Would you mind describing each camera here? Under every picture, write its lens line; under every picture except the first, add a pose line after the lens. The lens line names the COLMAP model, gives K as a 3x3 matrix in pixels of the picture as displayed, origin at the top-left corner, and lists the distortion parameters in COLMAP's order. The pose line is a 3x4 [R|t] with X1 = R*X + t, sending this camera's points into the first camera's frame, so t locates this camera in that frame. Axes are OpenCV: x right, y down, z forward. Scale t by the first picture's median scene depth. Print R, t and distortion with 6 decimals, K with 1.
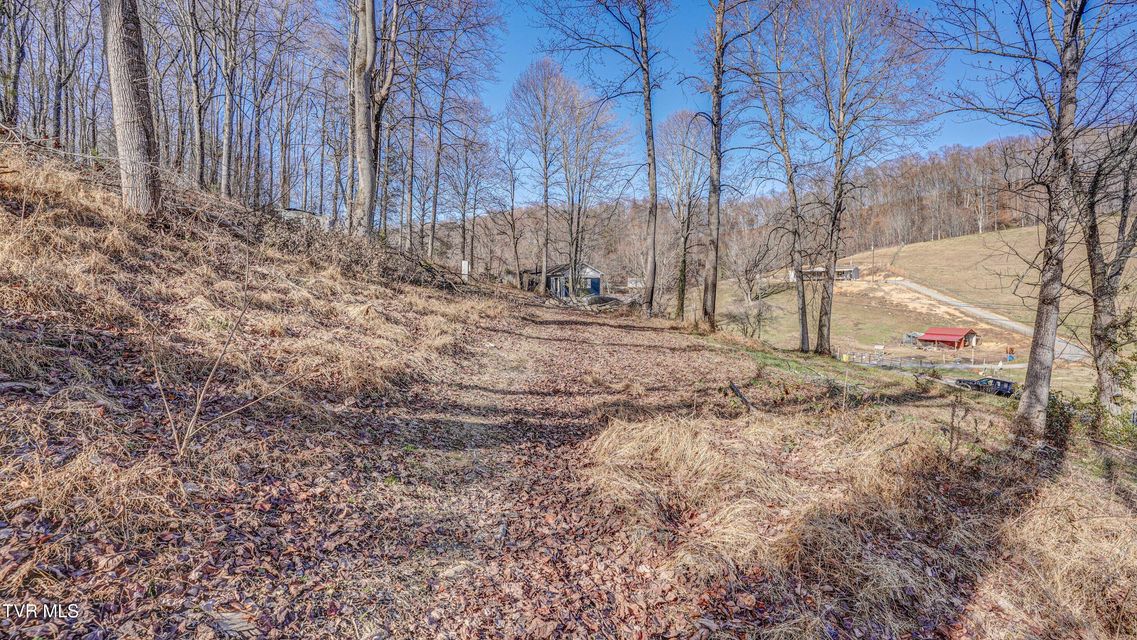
lens RADIAL K [[606.9, 0, 572.7], [0, 606.9, 323.3], [0, 0, 1]] dist [-0.001661, 0.000032]
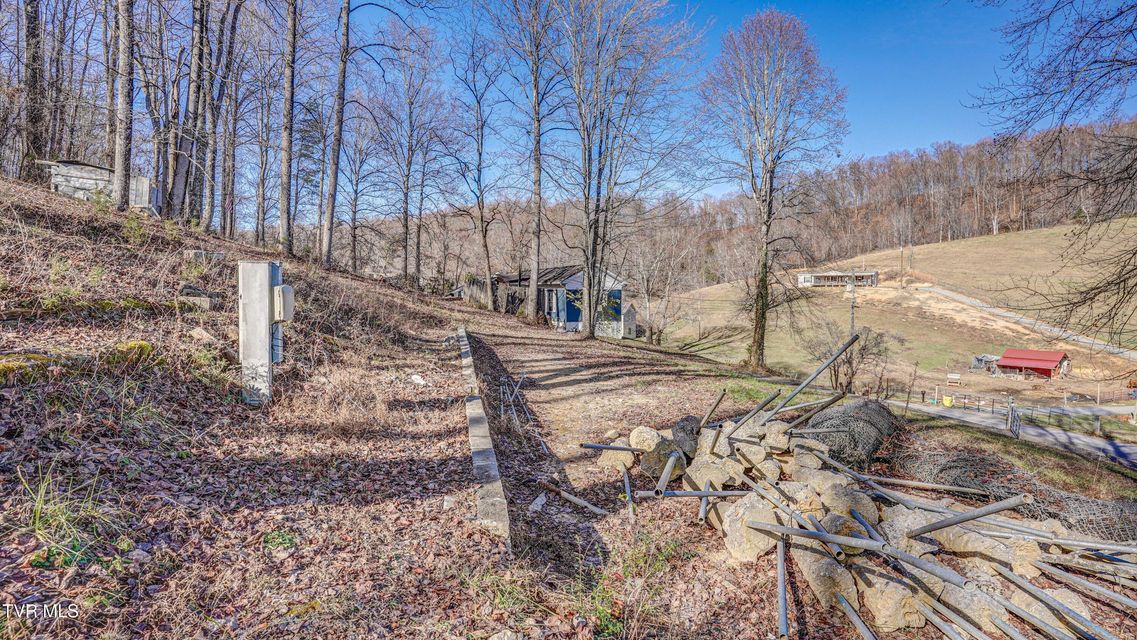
lens RADIAL K [[606.9, 0, 565.7], [0, 606.9, 312.5], [0, 0, 1]] dist [-0.001661, 0.000032]
pose [[0.998555, 0.004161, 0.053582, -0.029058], [-0.003212, 0.999837, -0.017785, -0.026680], [-0.053648, 0.017587, 0.998405, 0.258228]]
